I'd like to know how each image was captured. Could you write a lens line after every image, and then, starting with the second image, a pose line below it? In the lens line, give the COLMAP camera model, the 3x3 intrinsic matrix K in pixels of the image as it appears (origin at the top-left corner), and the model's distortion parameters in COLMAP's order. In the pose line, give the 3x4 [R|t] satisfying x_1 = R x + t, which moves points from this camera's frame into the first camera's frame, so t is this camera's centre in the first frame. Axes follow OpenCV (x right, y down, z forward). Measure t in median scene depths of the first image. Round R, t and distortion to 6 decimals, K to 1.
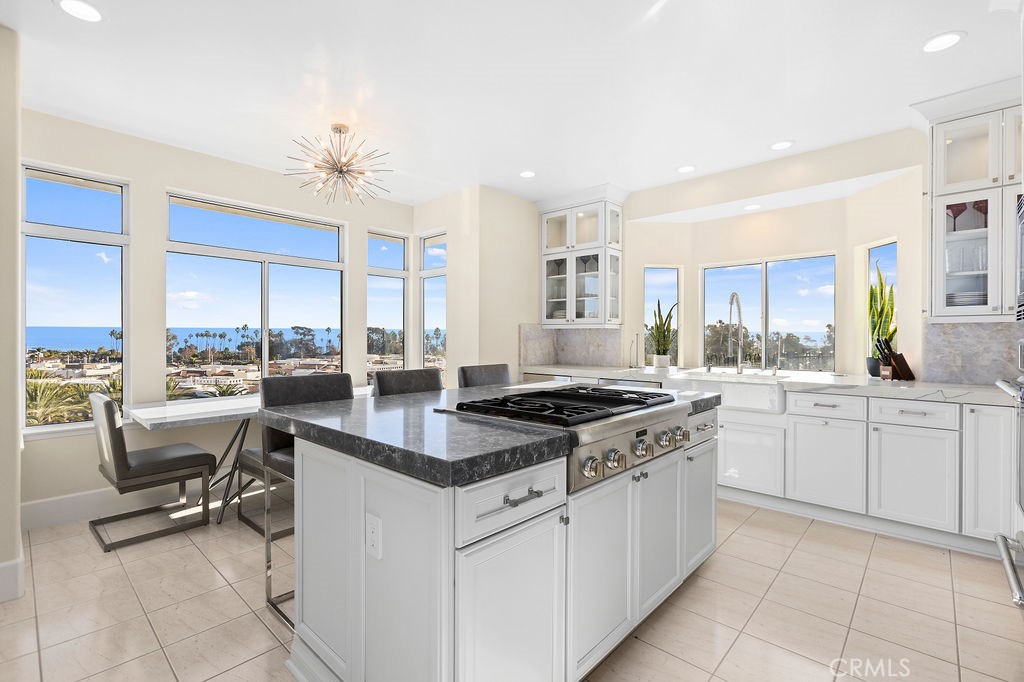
lens RADIAL K [[462.2, 0, 512.0], [0, 462.2, 341.0], [0, 0, 1]] dist [-0.009989, 0.001275]
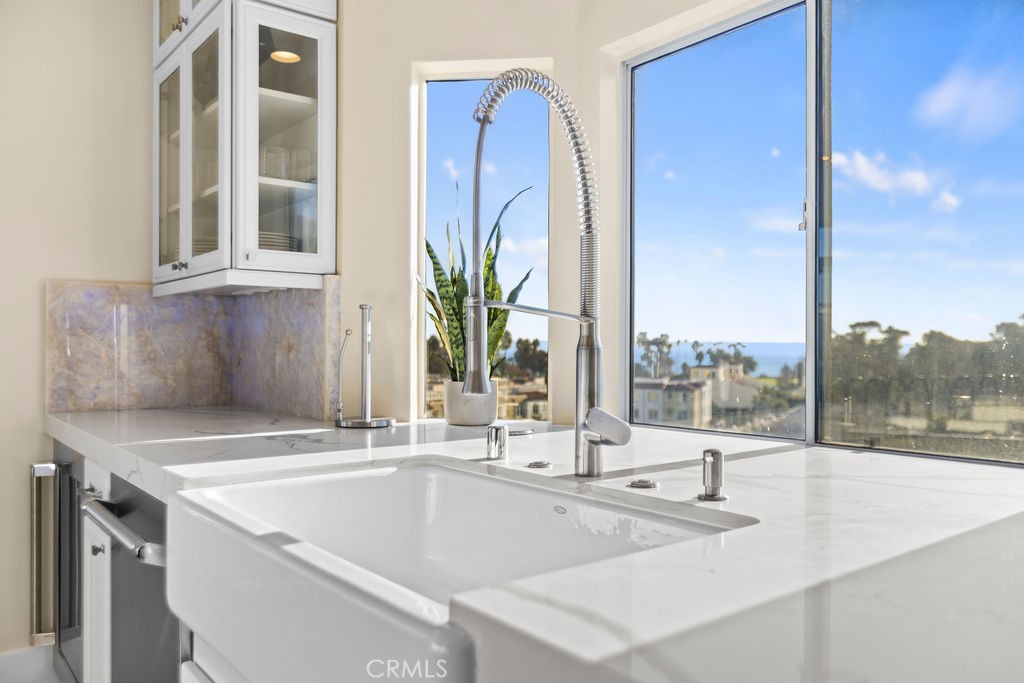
lens RADIAL K [[776.5, 0, 512.0], [0, 776.5, 341.5], [0, 0, 1]] dist [0.004835, 0.002586]
pose [[0.986921, -0.001290, -0.161198, 0.664300], [-0.000864, 0.999911, -0.013296, 0.019876], [0.161201, 0.013262, 0.986833, 0.837645]]
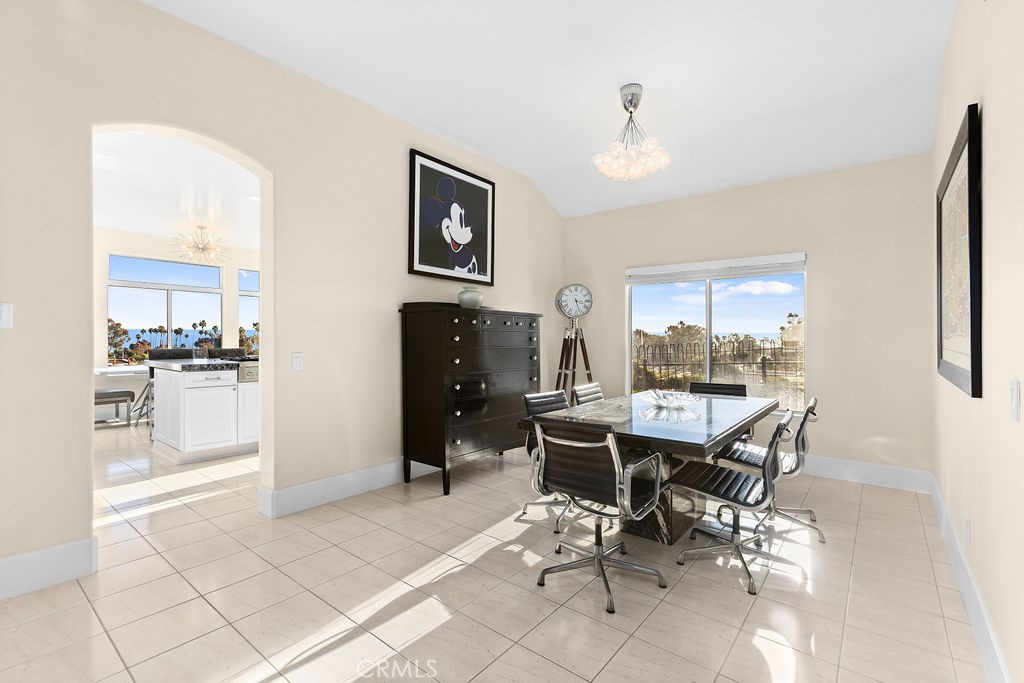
lens RADIAL K [[460.5, 0, 512.0], [0, 460.5, 341.5], [0, 0, 1]] dist [0.002774, 0.000308]
pose [[0.997919, 0.008409, 0.063929, 0.859871], [-0.008636, 0.999957, 0.003282, 0.010356], [-0.063899, -0.003828, 0.997949, -1.097418]]
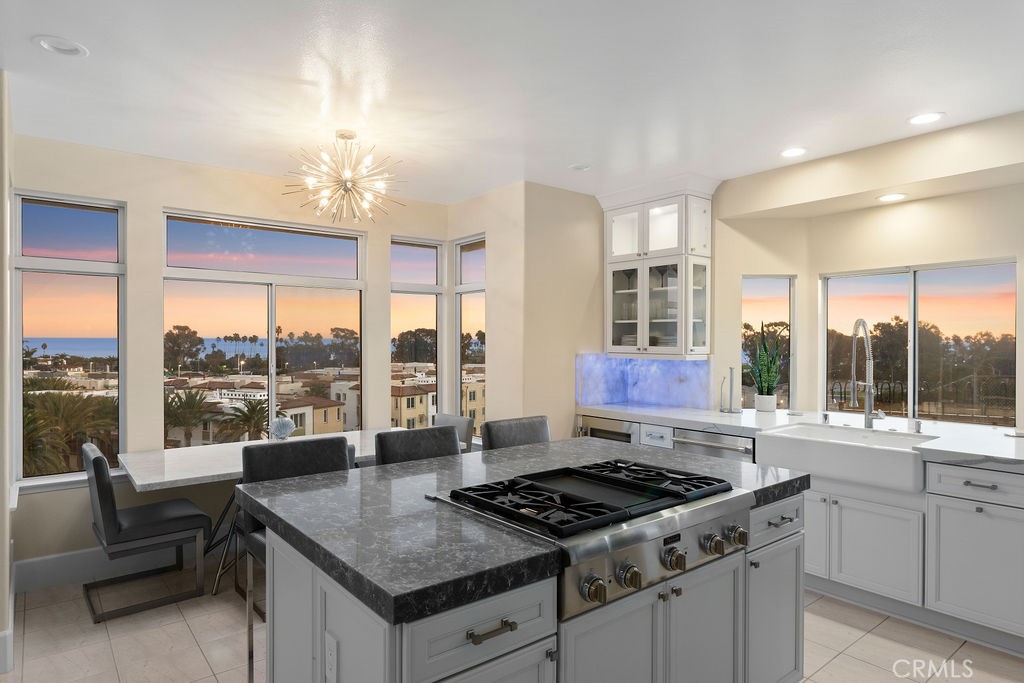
lens RADIAL K [[594.6, 0, 507.5], [0, 594.6, 348.2], [0, 0, 1]] dist [-0.003843, -0.000186]
pose [[0.987611, -0.000035, -0.156920, 0.093703], [0.000831, 0.999987, 0.005006, -0.078708], [0.156918, -0.005075, 0.987599, -0.032029]]
